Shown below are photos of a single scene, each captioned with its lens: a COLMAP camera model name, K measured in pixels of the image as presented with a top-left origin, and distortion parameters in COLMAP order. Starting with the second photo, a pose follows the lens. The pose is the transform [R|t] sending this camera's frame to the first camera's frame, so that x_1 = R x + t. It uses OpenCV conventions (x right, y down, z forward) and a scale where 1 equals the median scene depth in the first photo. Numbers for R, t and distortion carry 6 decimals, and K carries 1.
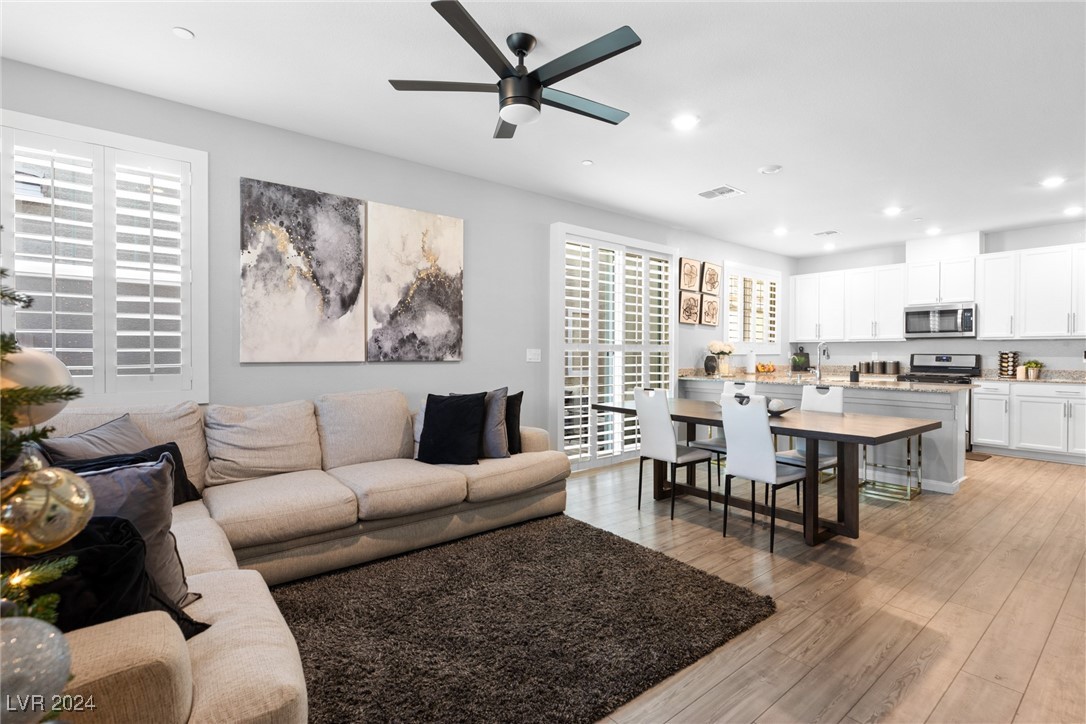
lens RADIAL K [[517.9, 0, 521.1], [0, 517.9, 357.8], [0, 0, 1]] dist [-0.009785, 0.000106]
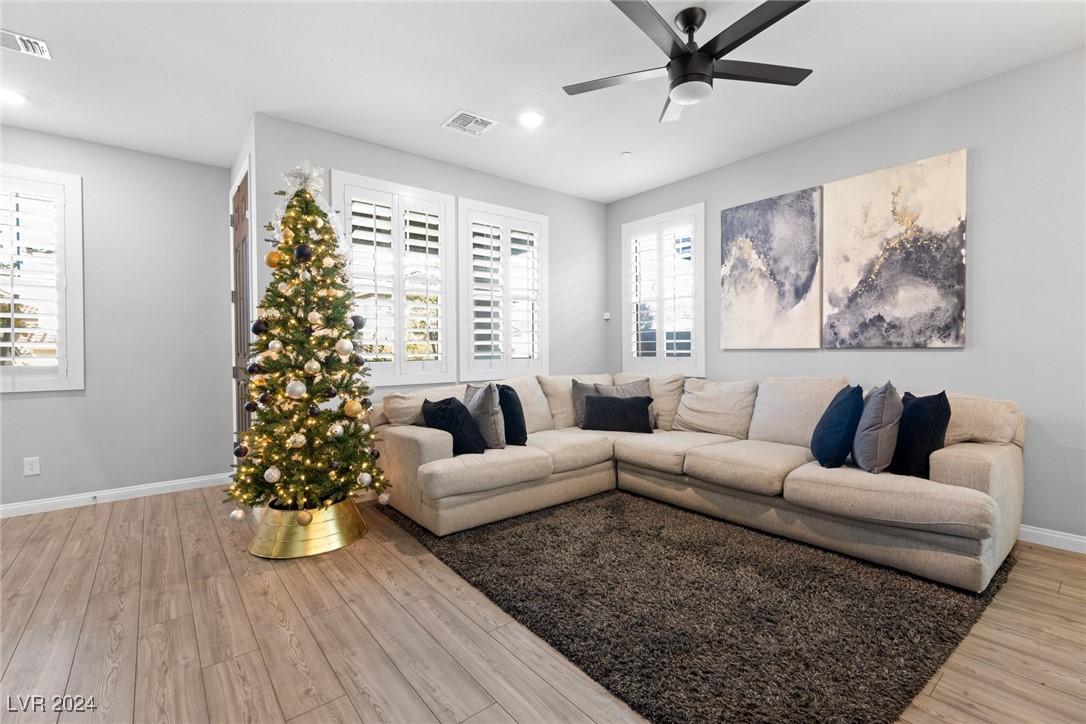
lens RADIAL K [[487.0, 0, 571.1], [0, 487.0, 354.9], [0, 0, 1]] dist [0.007993, 0.004299]
pose [[0.043567, 0.004493, -0.999040, 0.560461], [-0.003050, 0.999986, 0.004364, 0.015734], [0.999046, 0.002857, 0.043580, 0.443218]]
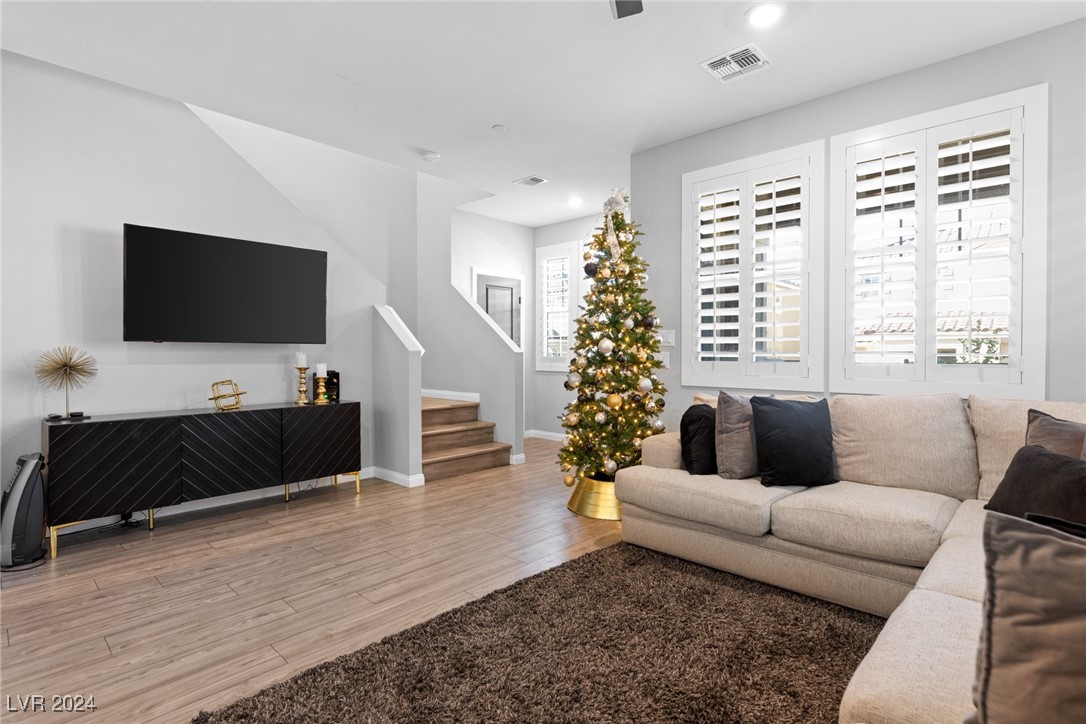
lens RADIAL K [[532.8, 0, 531.8], [0, 532.8, 351.9], [0, 0, 1]] dist [0.003140, 0.001190]
pose [[-0.990016, 0.002358, -0.140938, 0.108025], [-0.000009, 0.999859, 0.016792, 0.003257], [0.140958, 0.016625, -0.989876, 0.976594]]
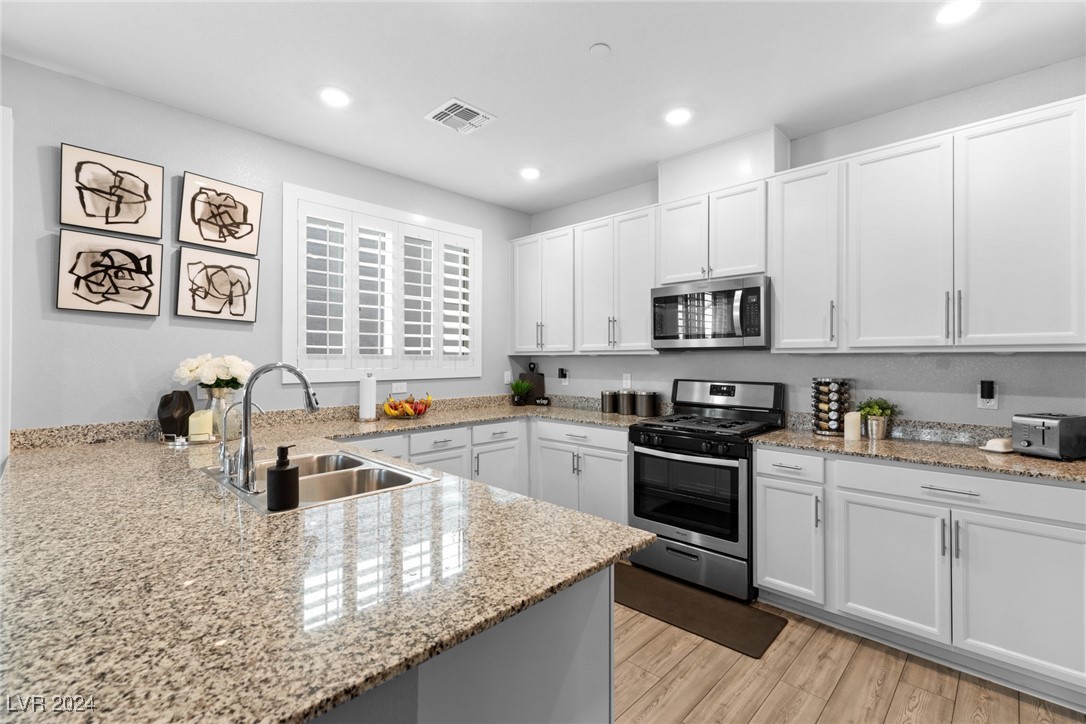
lens RADIAL K [[487.0, 0, 545.2], [0, 487.0, 354.3], [0, 0, 1]] dist [0.007993, 0.004299]
pose [[0.991957, 0.000039, 0.126578, 0.920700], [0.002435, 0.999809, -0.019387, -0.037872], [-0.126555, 0.019539, 0.991767, 0.857558]]
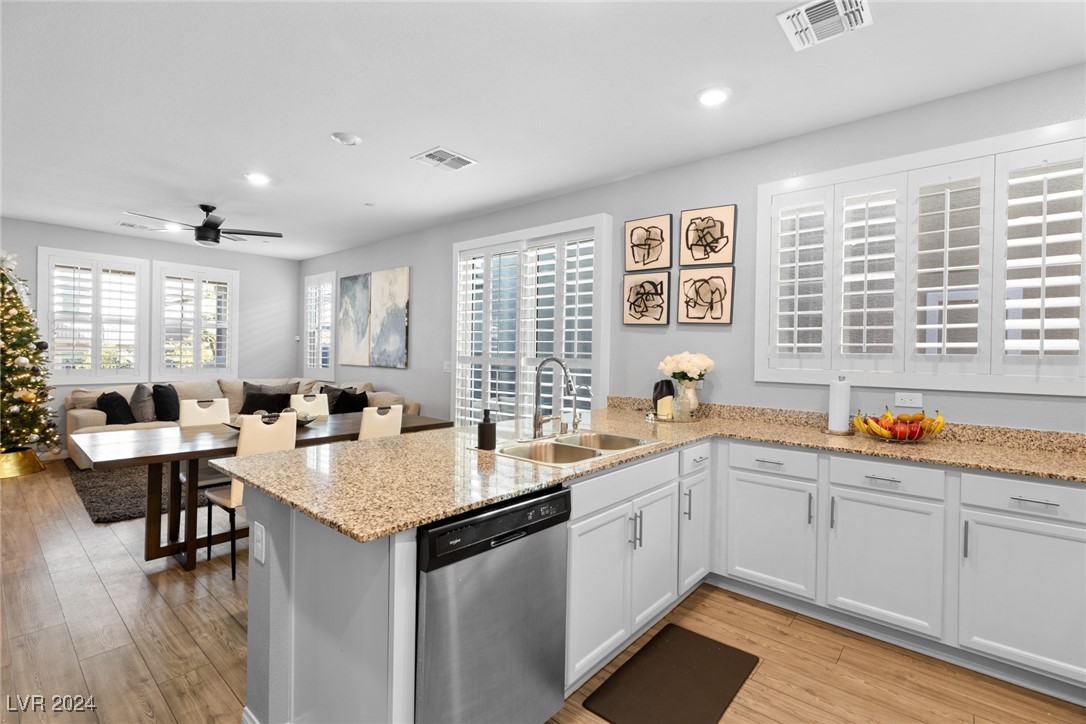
lens RADIAL K [[487.0, 0, 554.6], [0, 487.0, 356.0], [0, 0, 1]] dist [0.007993, 0.004299]
pose [[0.201829, 0.004791, -0.979409, 1.290139], [-0.027990, 0.999608, -0.000878, -0.038872], [0.979021, 0.027591, 0.201884, 1.169139]]
